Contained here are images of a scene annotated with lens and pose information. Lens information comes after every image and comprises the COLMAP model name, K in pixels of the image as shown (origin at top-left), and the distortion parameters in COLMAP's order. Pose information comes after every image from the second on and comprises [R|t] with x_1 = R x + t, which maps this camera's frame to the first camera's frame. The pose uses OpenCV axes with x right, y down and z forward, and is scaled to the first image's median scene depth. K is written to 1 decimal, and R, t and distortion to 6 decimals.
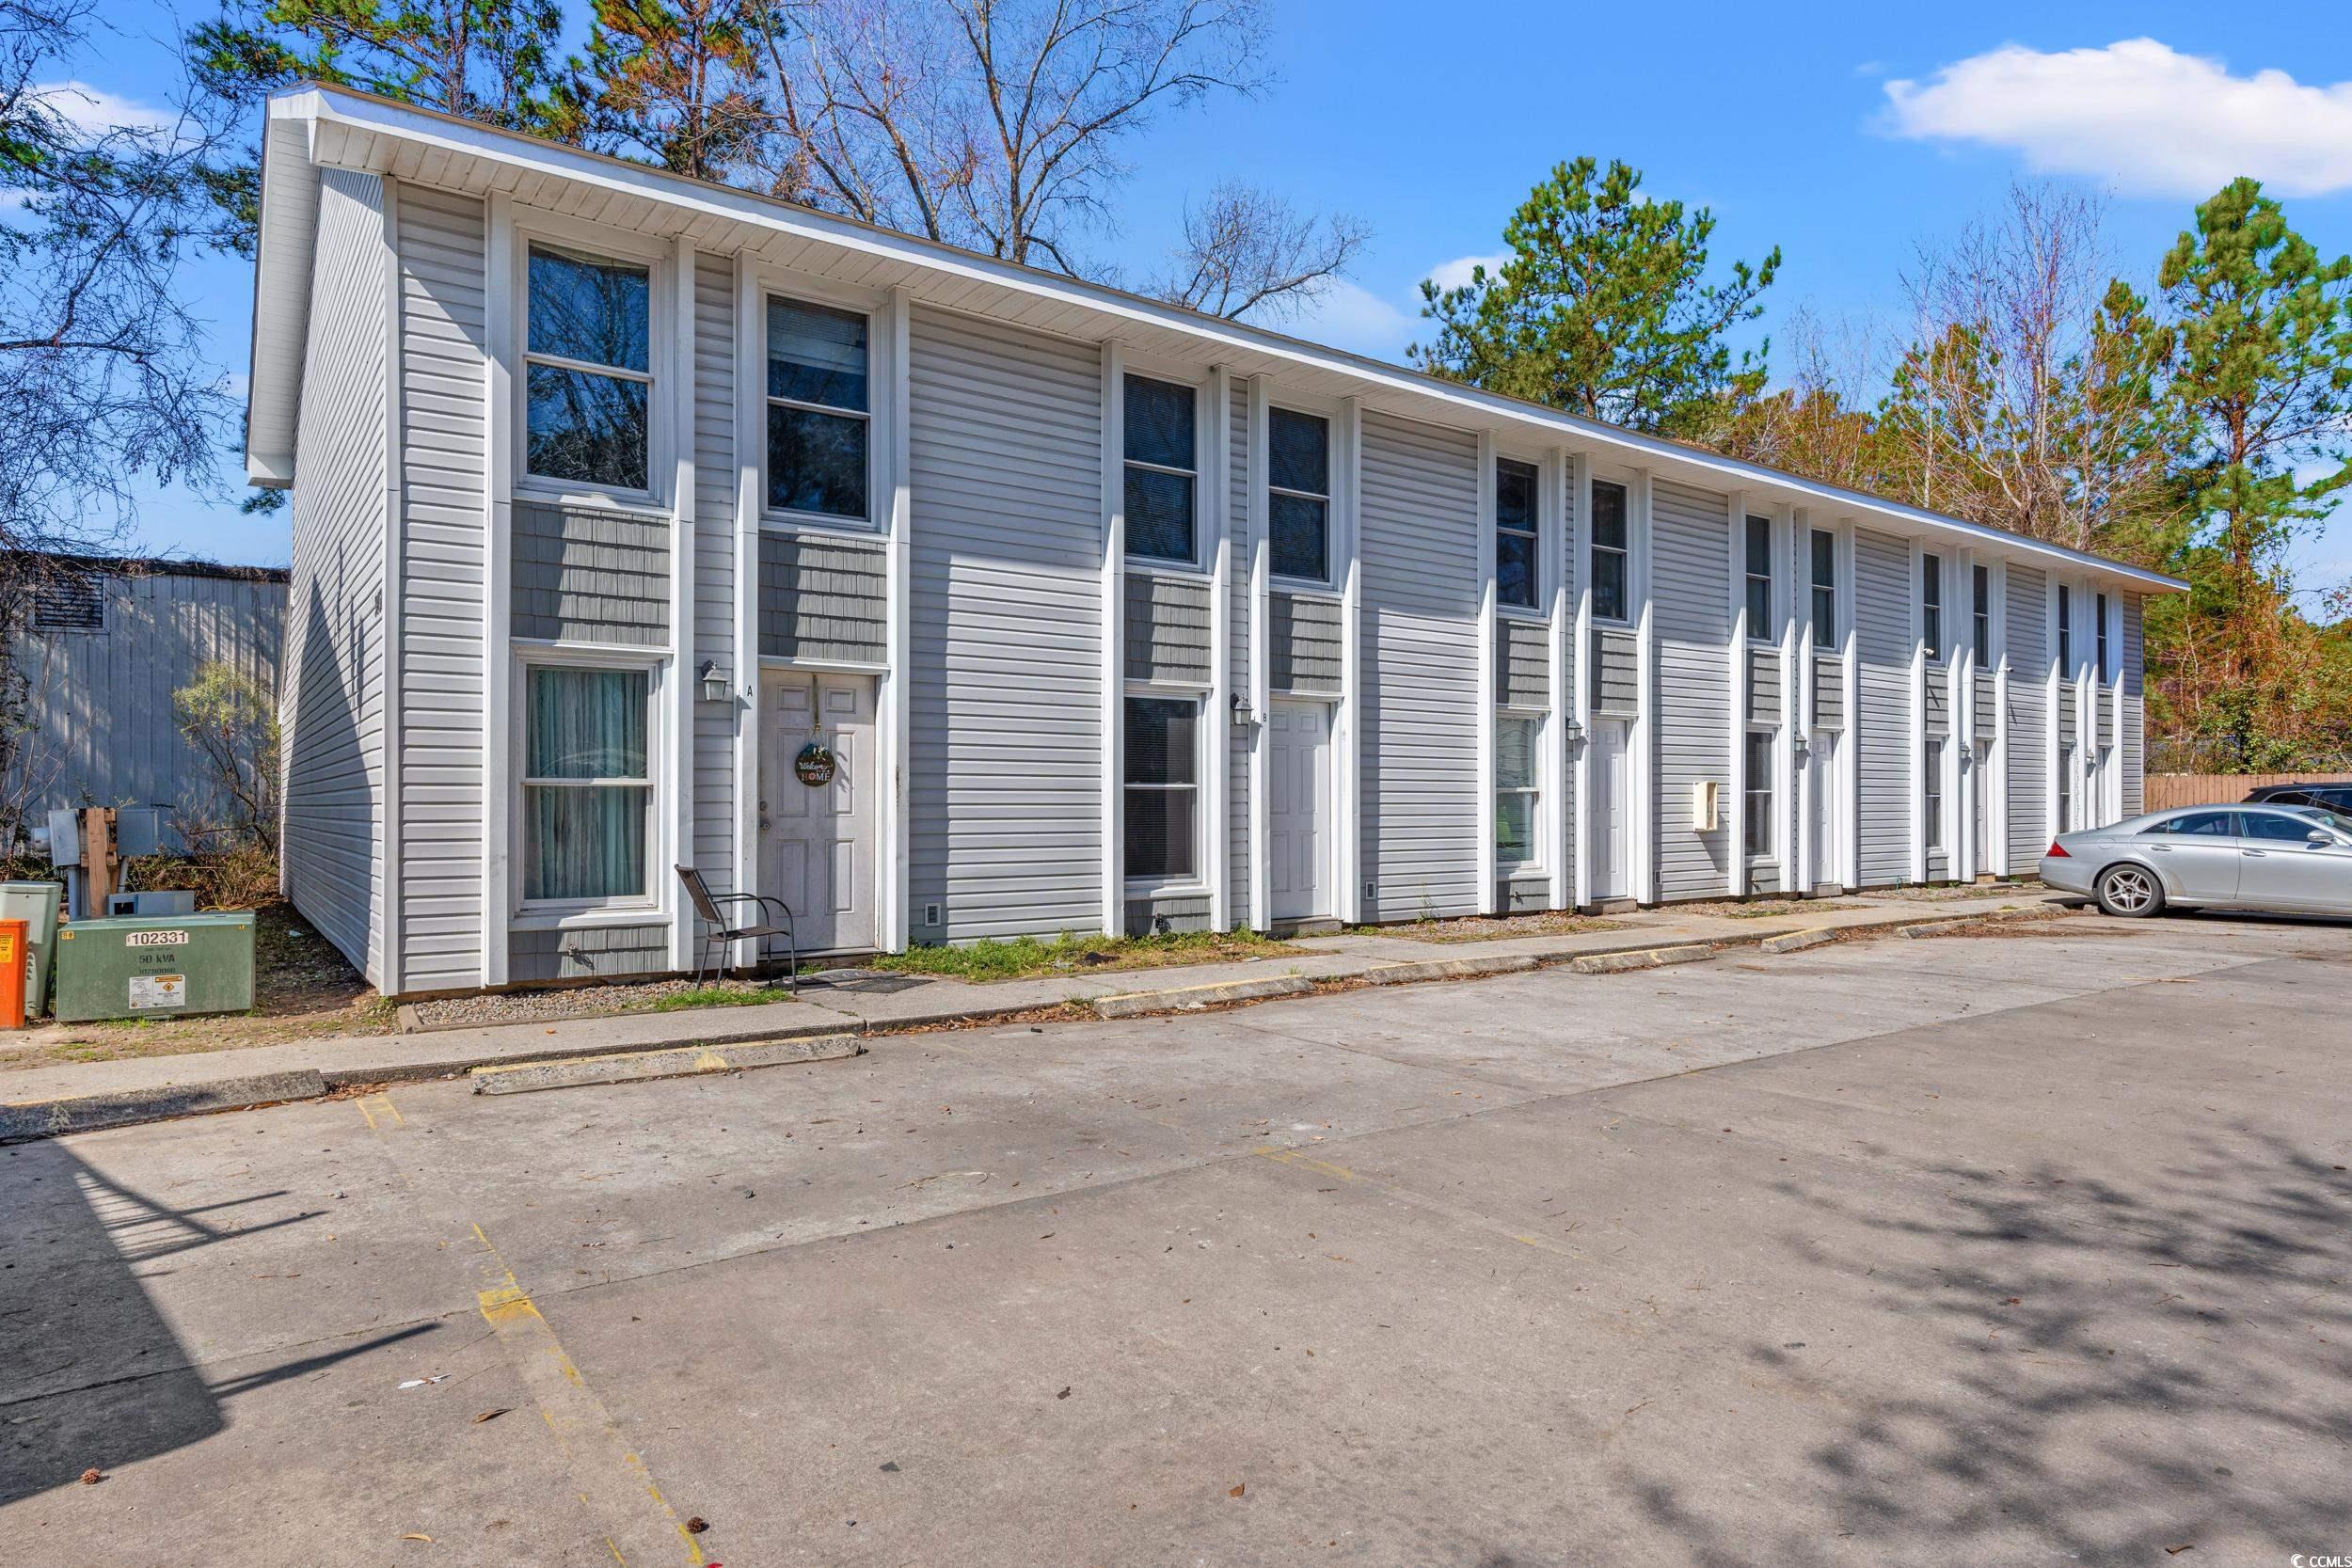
lens RADIAL K [[1360.6, 0, 1175.2], [0, 1360.6, 796.1], [0, 0, 1]] dist [-0.002039, -0.018323]
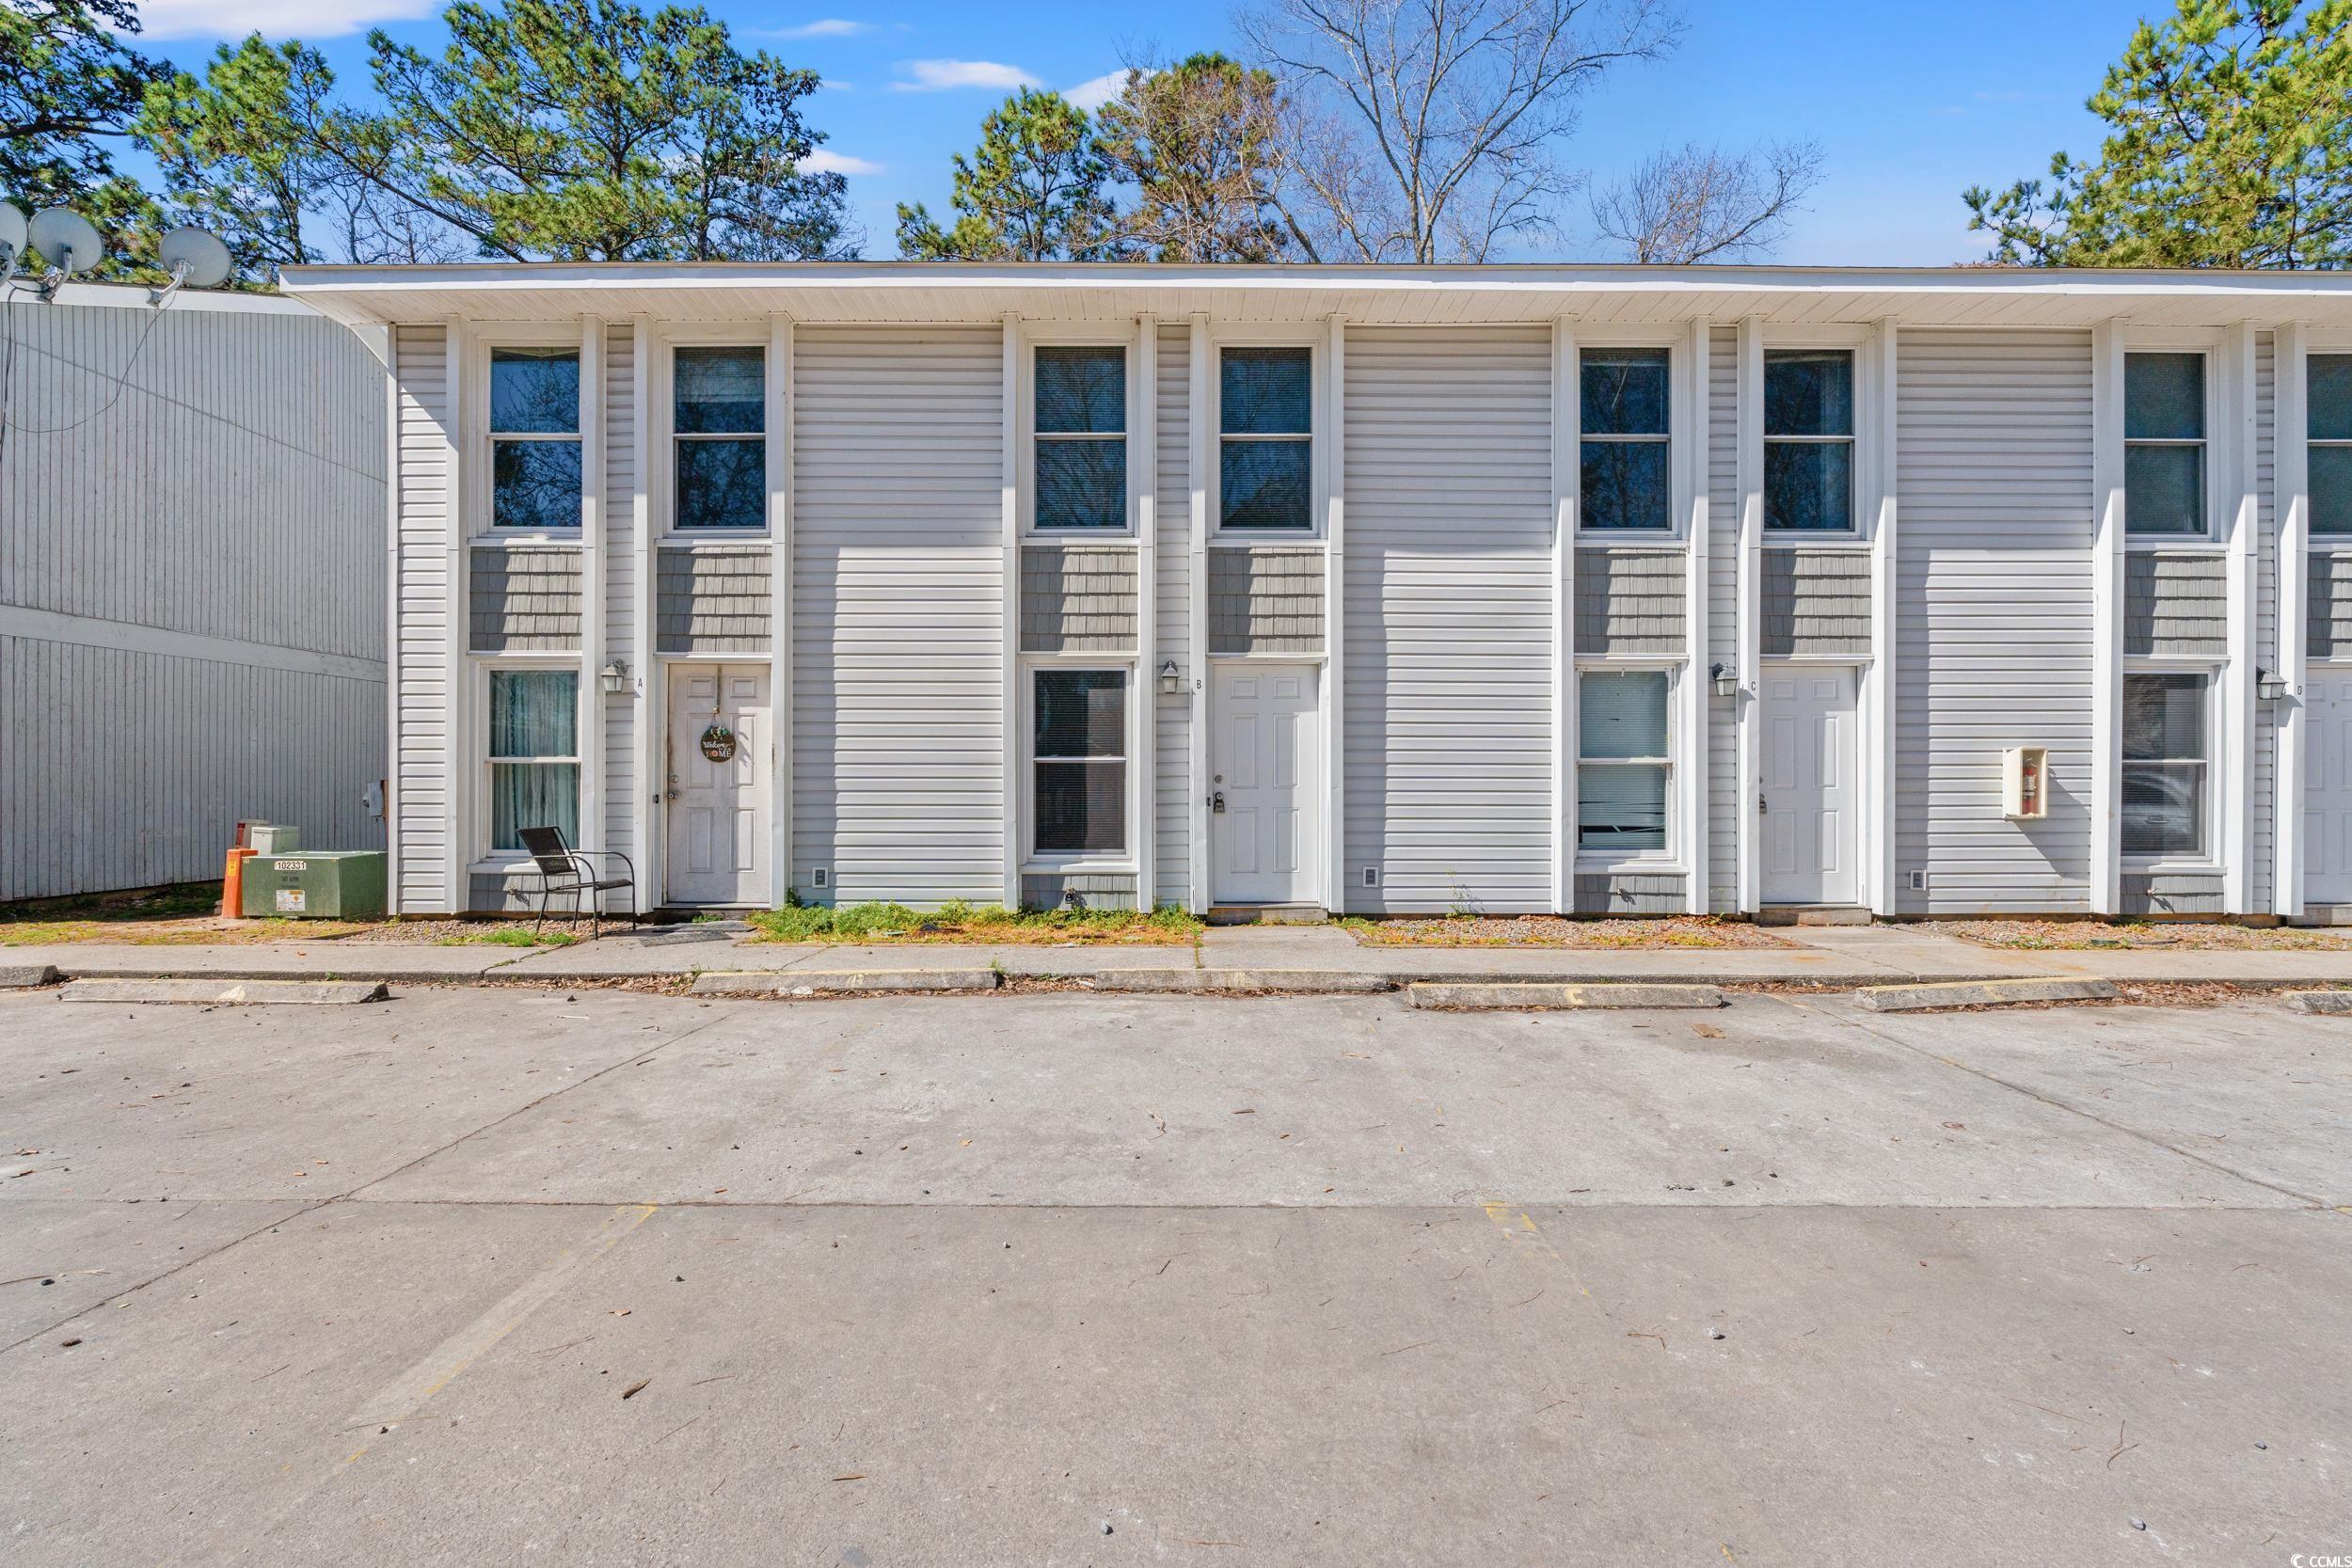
lens RADIAL K [[1121.5, 0, 1178.8], [0, 1121.5, 783.2], [0, 0, 1]] dist [-0.011542, -0.000537]
pose [[0.806850, 0.004256, -0.590742, 0.509928], [0.001856, 0.999951, 0.009740, 0.001938], [0.590754, -0.008955, 0.806802, 0.377588]]
